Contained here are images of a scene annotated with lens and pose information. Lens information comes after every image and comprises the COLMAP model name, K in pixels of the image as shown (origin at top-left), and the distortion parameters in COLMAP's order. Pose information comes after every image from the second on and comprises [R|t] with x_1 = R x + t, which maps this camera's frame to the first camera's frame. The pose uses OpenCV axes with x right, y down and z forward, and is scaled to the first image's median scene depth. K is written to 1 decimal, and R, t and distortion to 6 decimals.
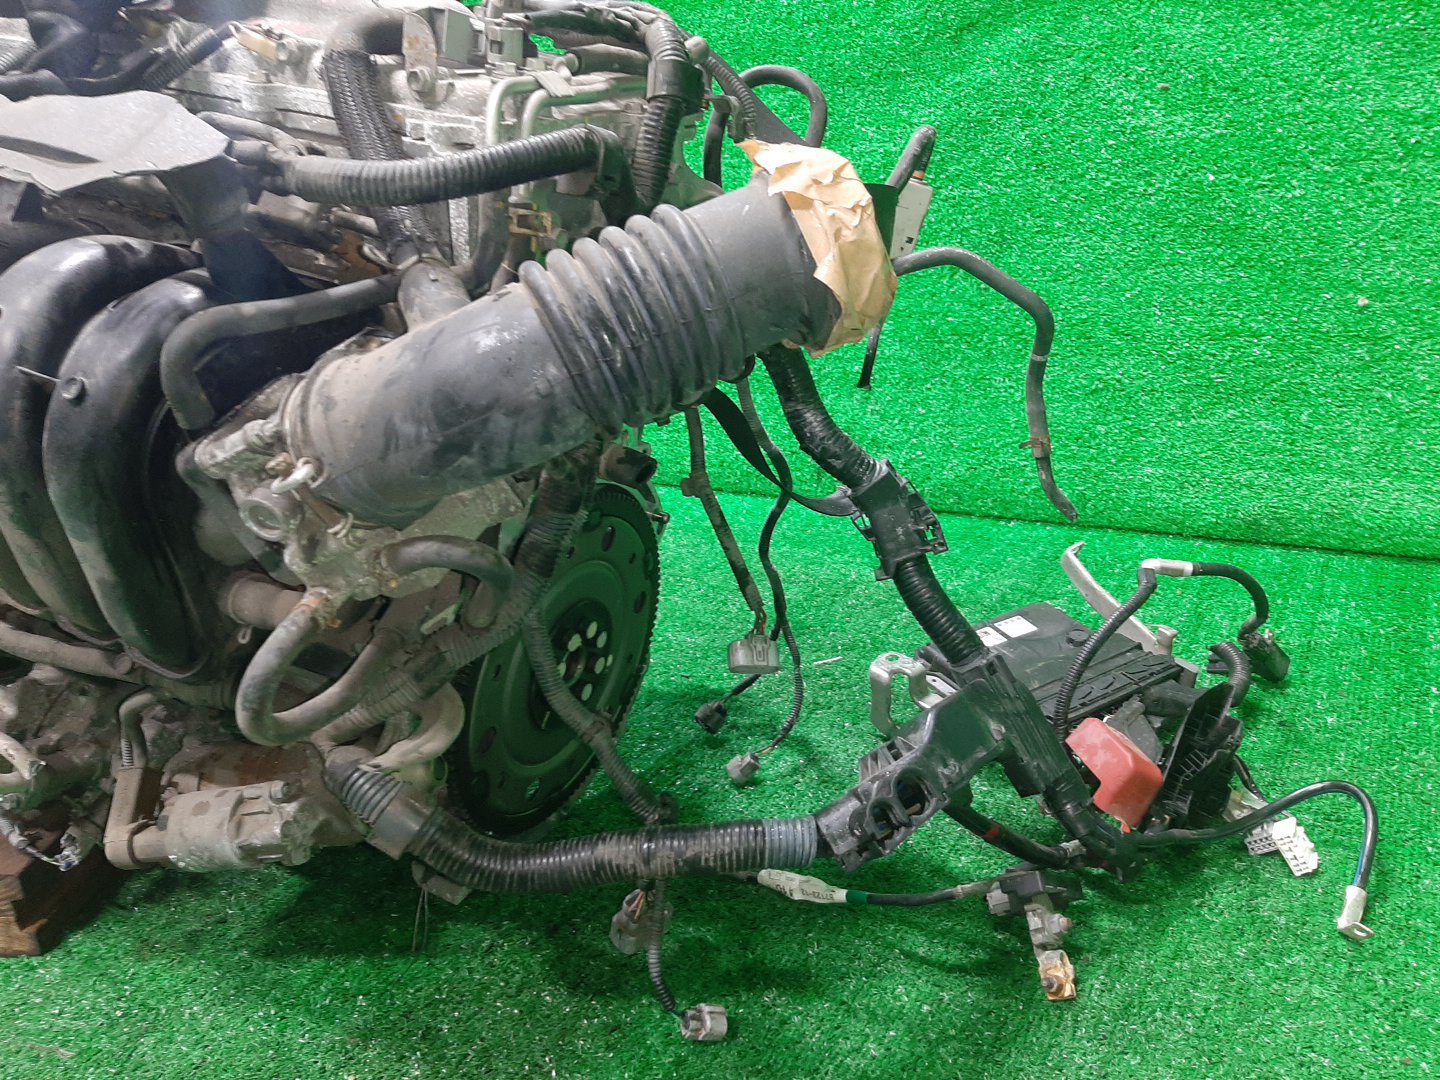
lens RADIAL K [[1113.4, 0, 720.0], [0, 1113.4, 540.0], [0, 0, 1]] dist [-0.002997, -0.005123]
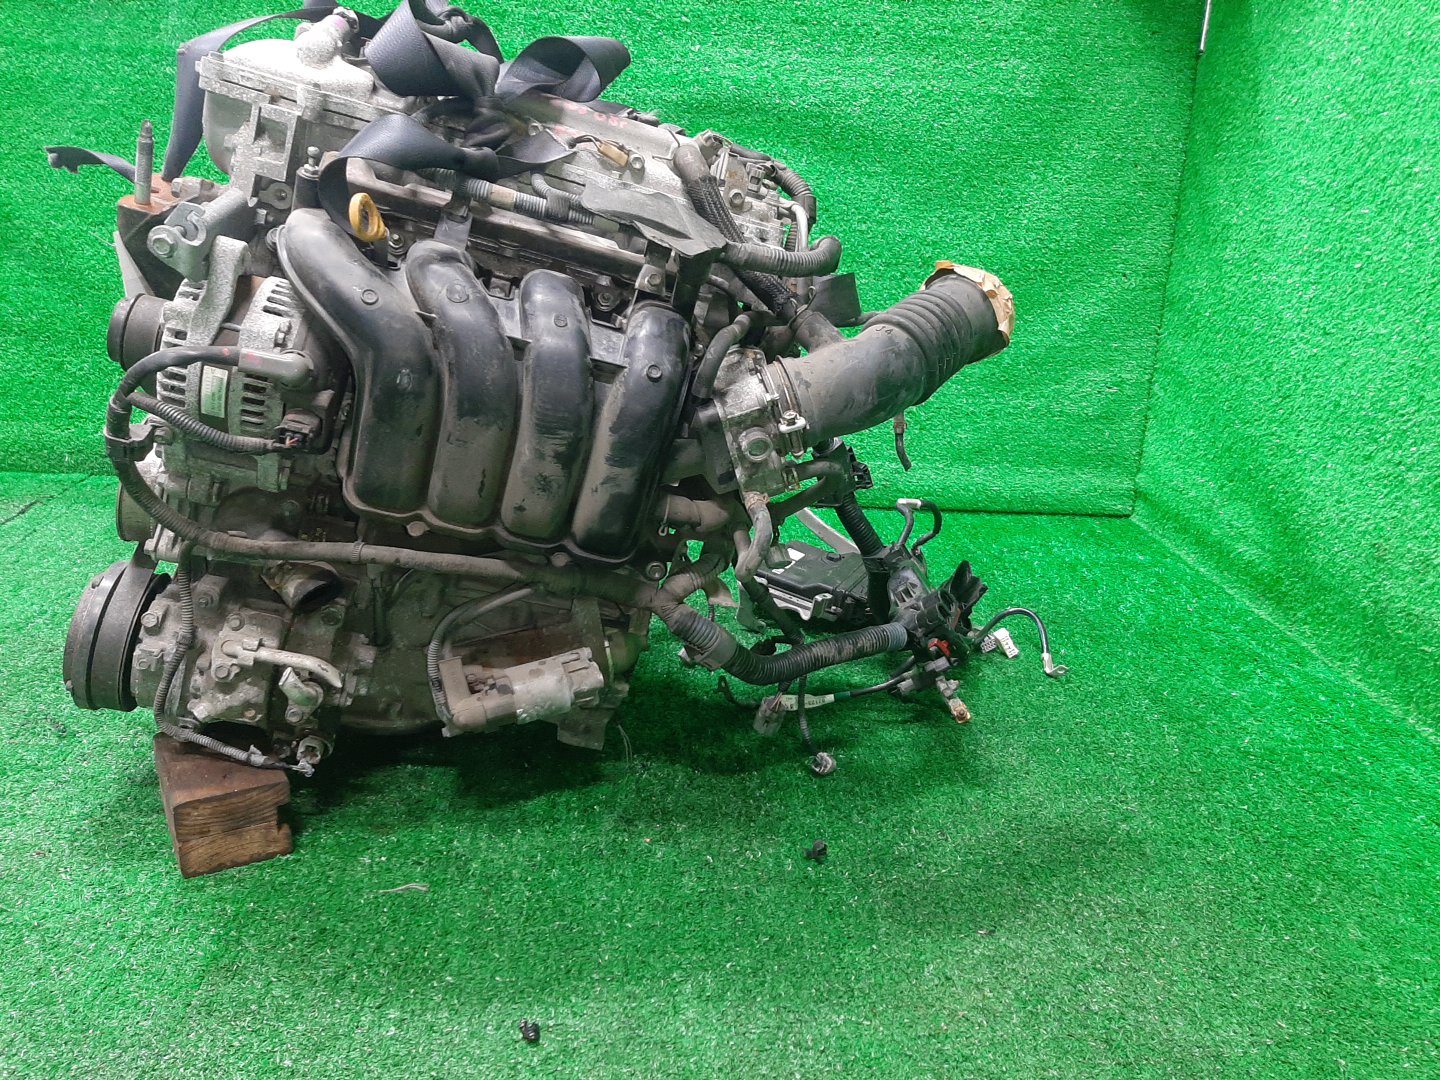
lens RADIAL K [[1078.4, 0, 720.0], [0, 1078.4, 540.0], [0, 0, 1]] dist [0.098403, -0.000672]
pose [[0.823674, -0.052375, 0.564640, -1.001639], [0.067356, 0.997713, -0.005711, 0.091815], [-0.563049, 0.042736, 0.825317, -0.265964]]
